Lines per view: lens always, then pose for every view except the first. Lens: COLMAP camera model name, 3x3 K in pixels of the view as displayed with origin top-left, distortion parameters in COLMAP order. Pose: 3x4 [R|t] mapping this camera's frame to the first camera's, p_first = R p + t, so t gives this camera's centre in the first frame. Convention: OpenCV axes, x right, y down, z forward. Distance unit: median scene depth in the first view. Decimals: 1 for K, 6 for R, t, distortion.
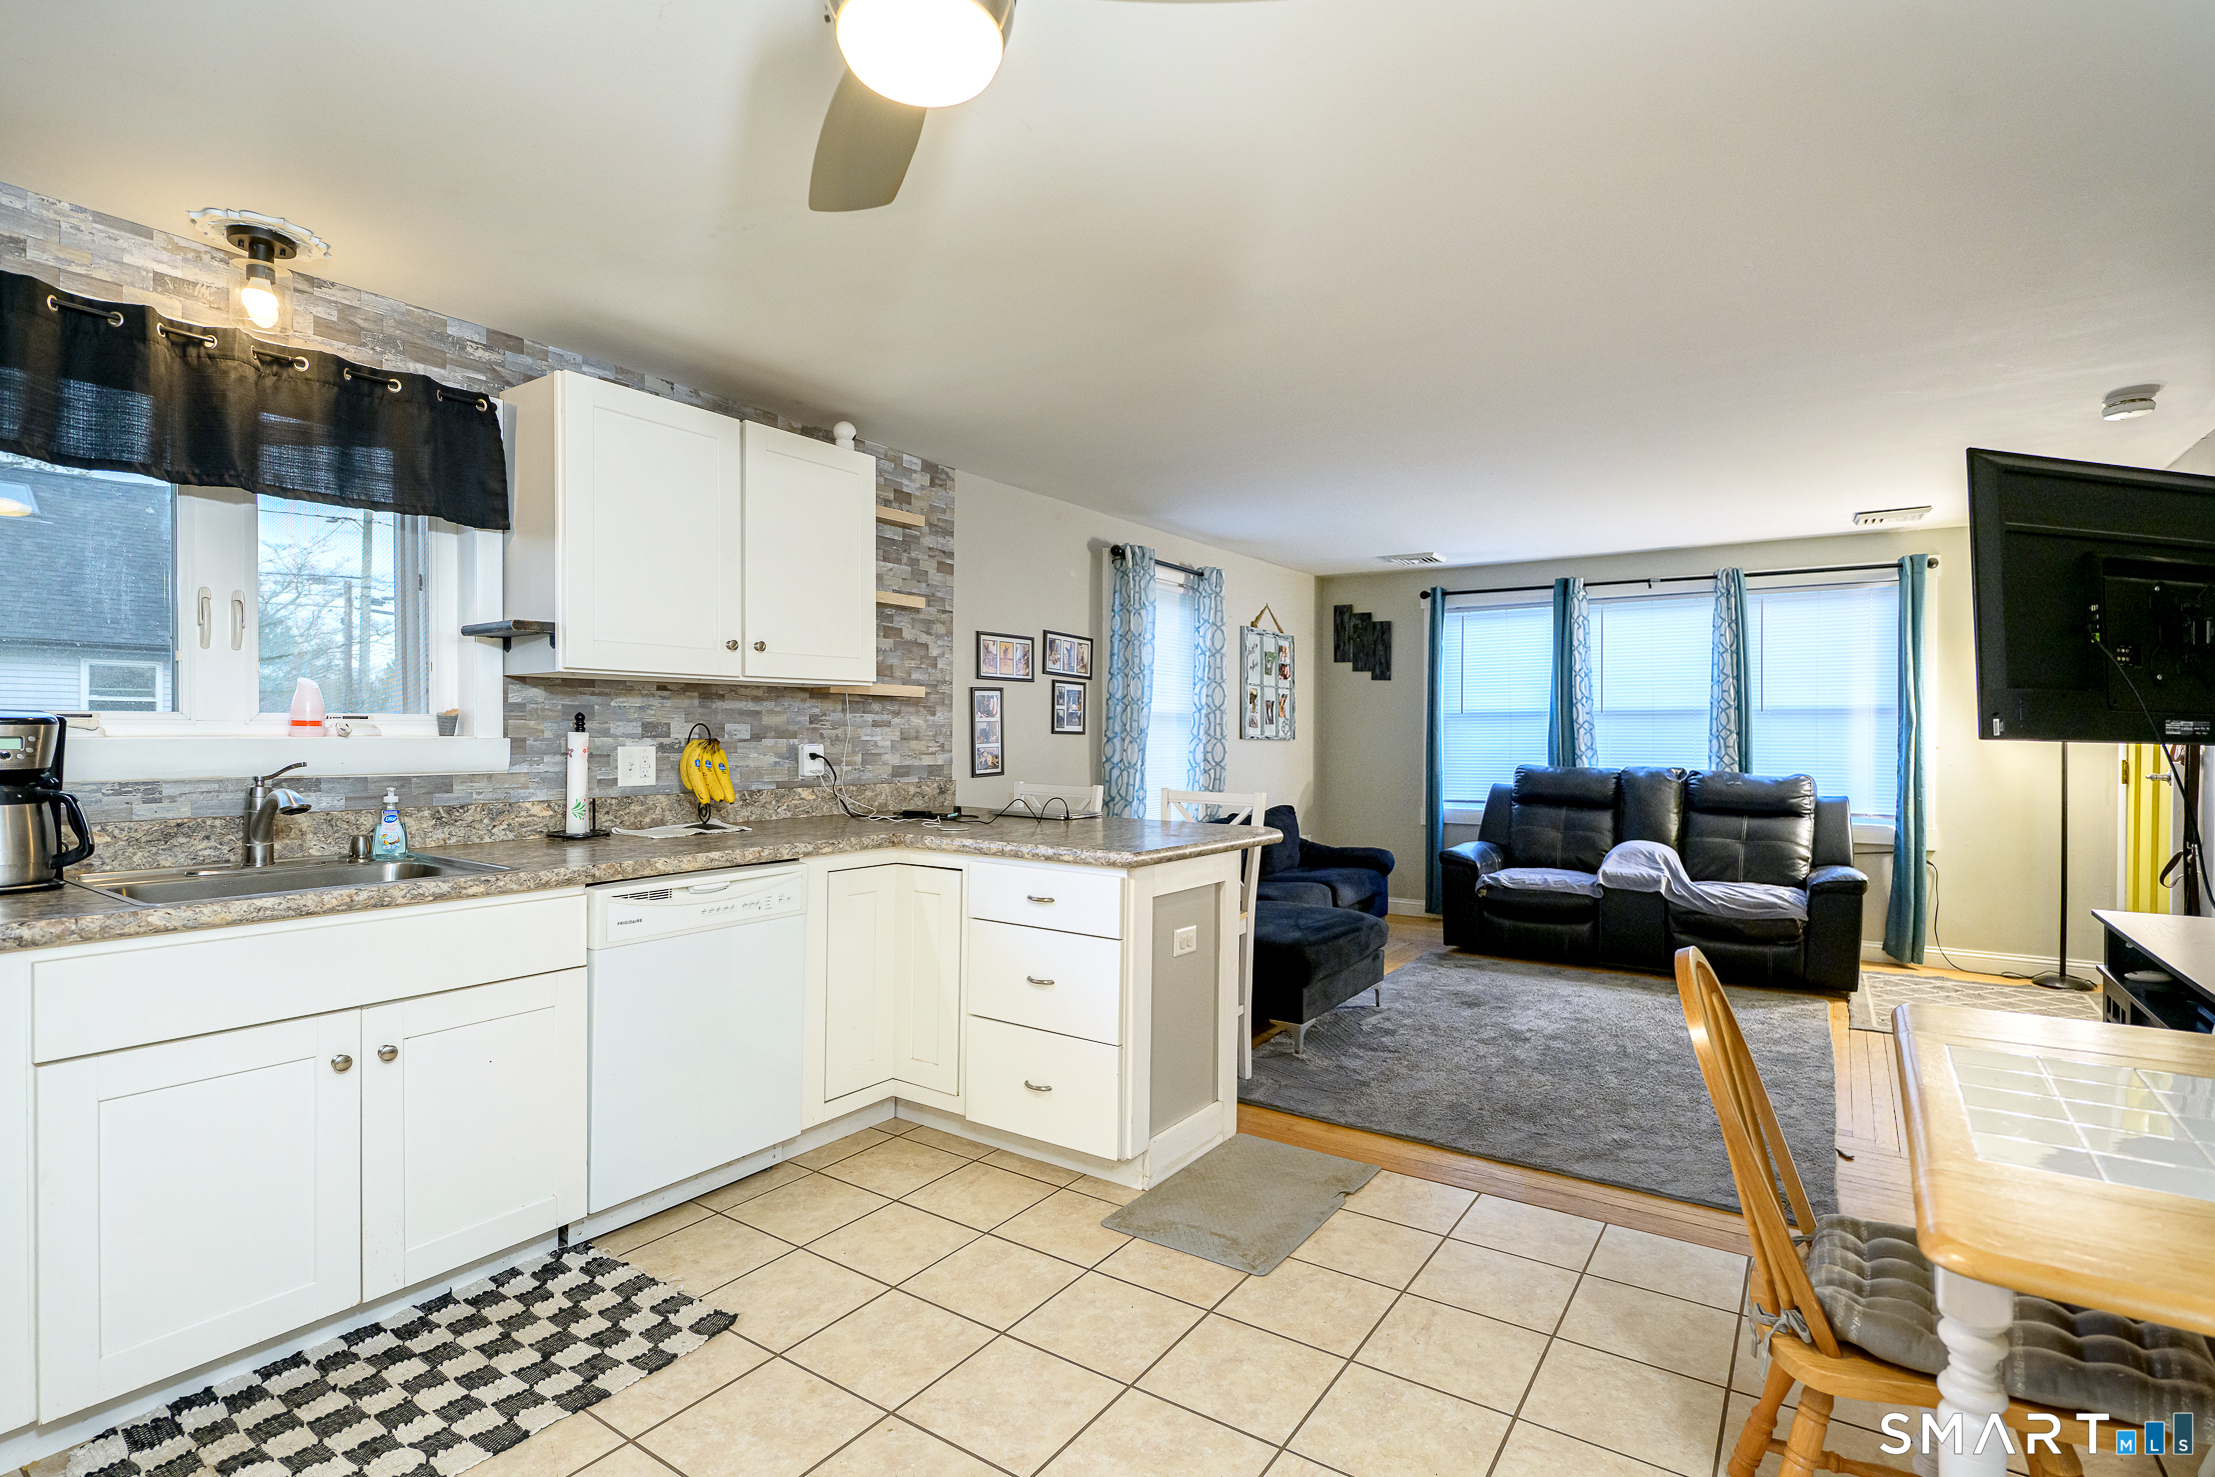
lens RADIAL K [[1065.4, 0, 1109.2], [0, 1065.4, 740.7], [0, 0, 1]] dist [-0.005143, -0.000913]
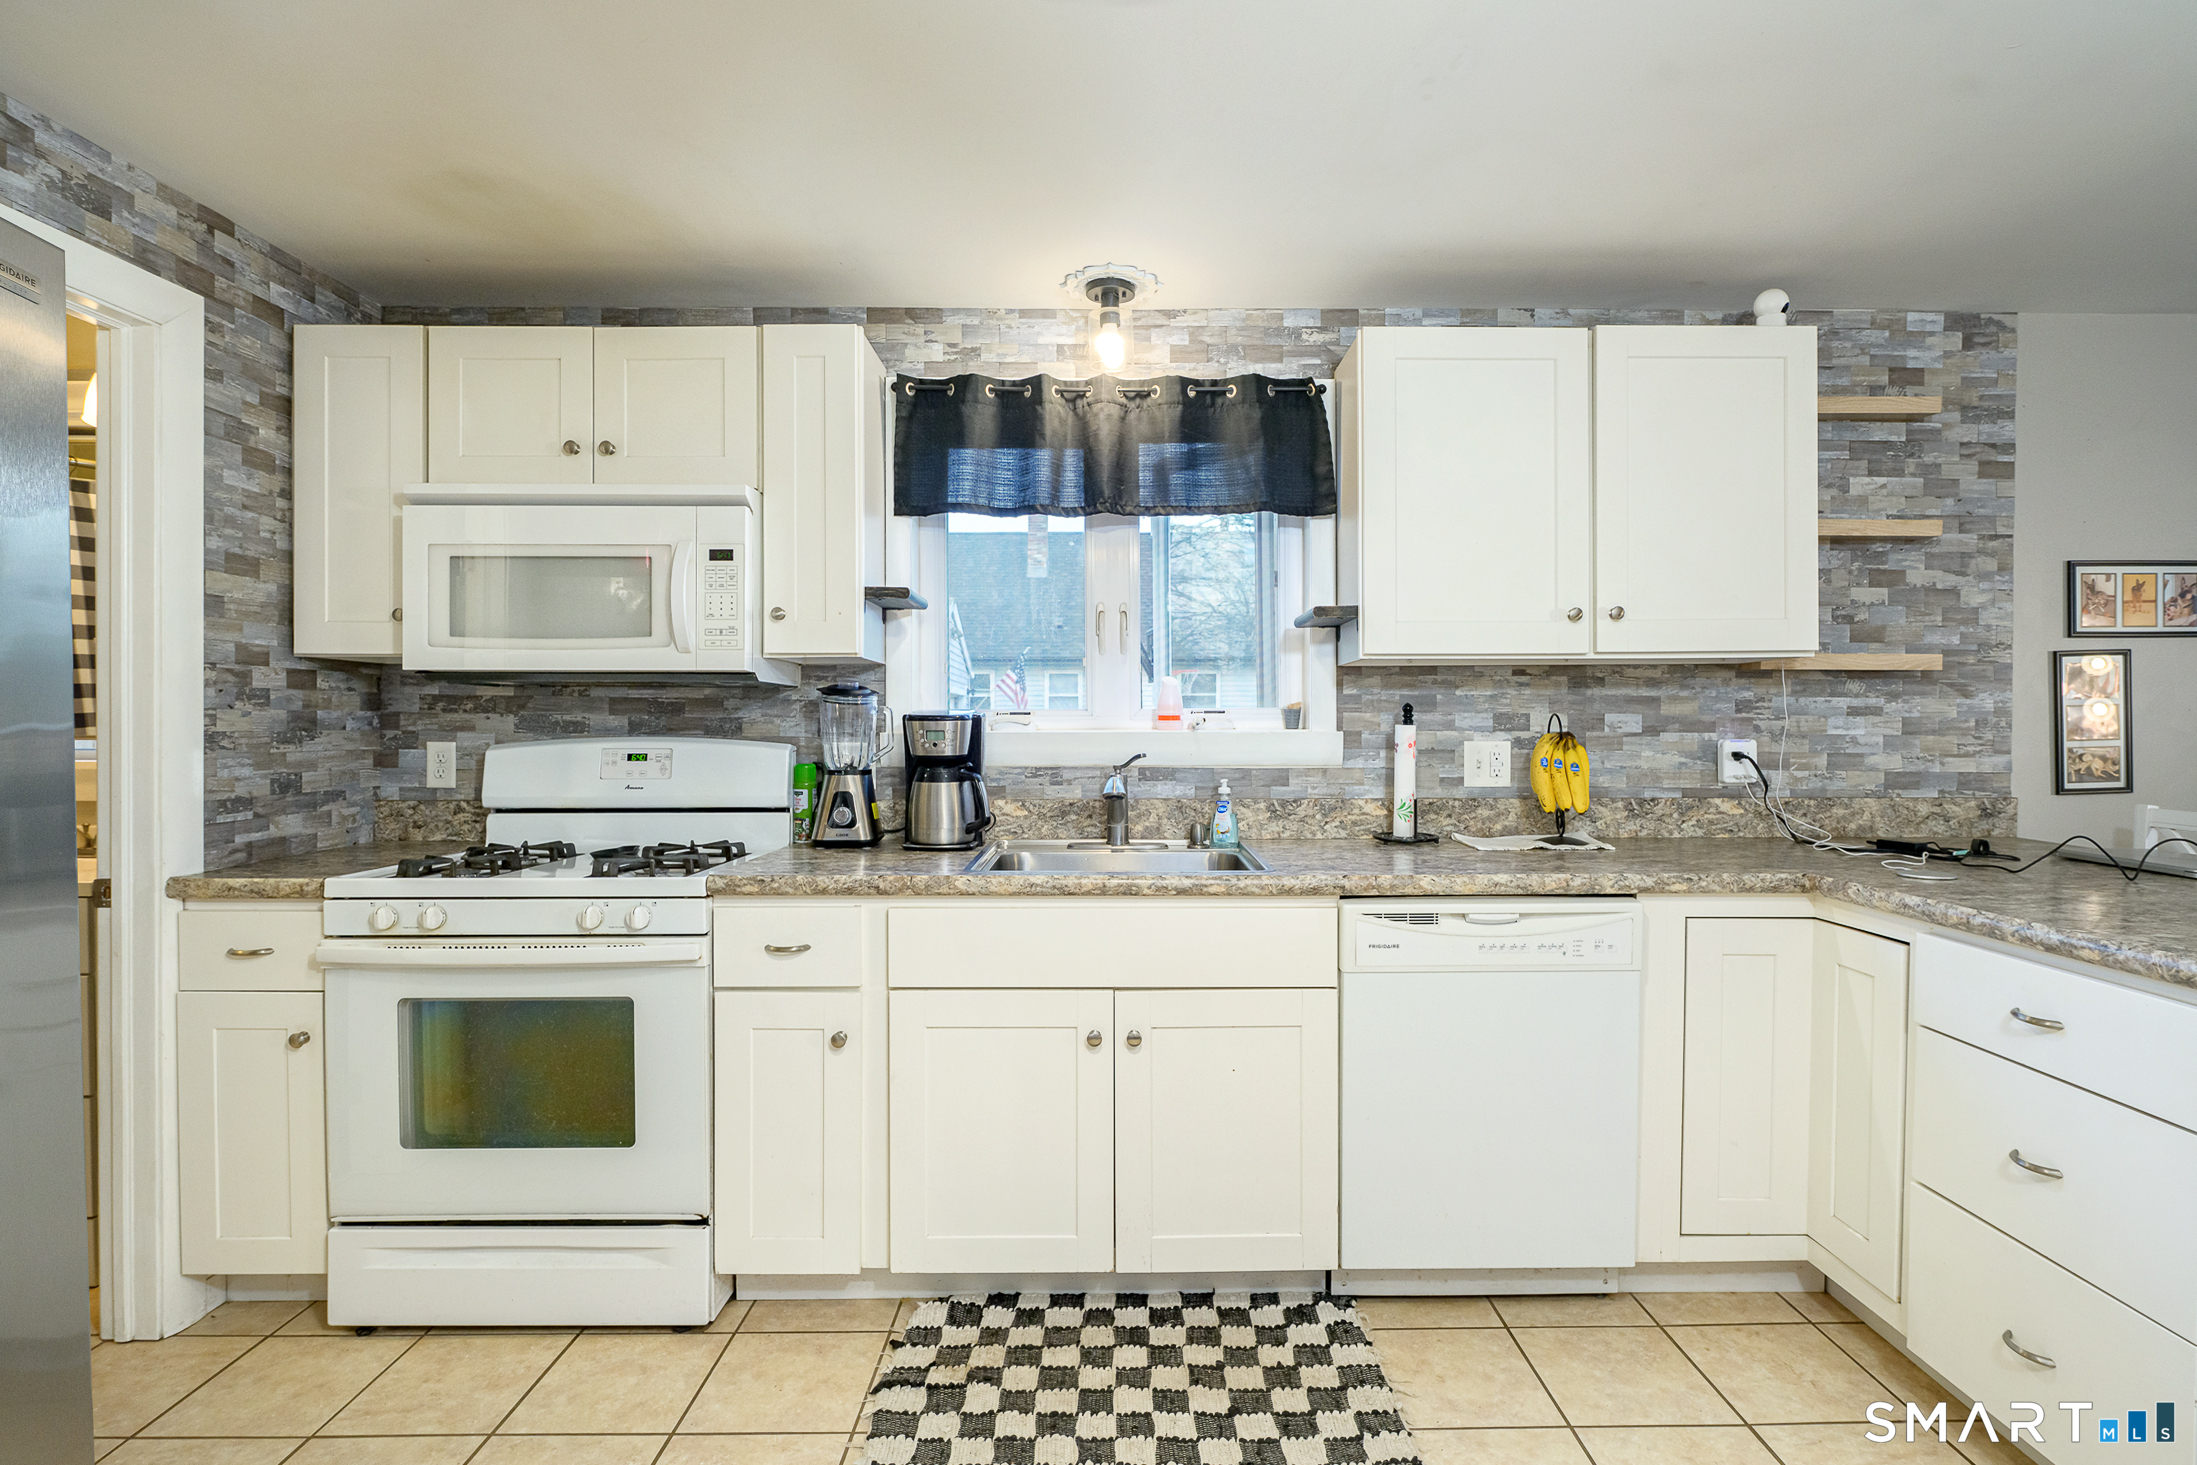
lens RADIAL K [[1094.8, 0, 1128.8], [0, 1094.8, 732.8], [0, 0, 1]] dist [-0.004873, -0.001425]
pose [[0.572565, 0.001739, -0.819857, 0.128026], [-0.002693, 0.999996, 0.000240, -0.000976], [0.819855, 0.002070, 0.572568, 0.271164]]
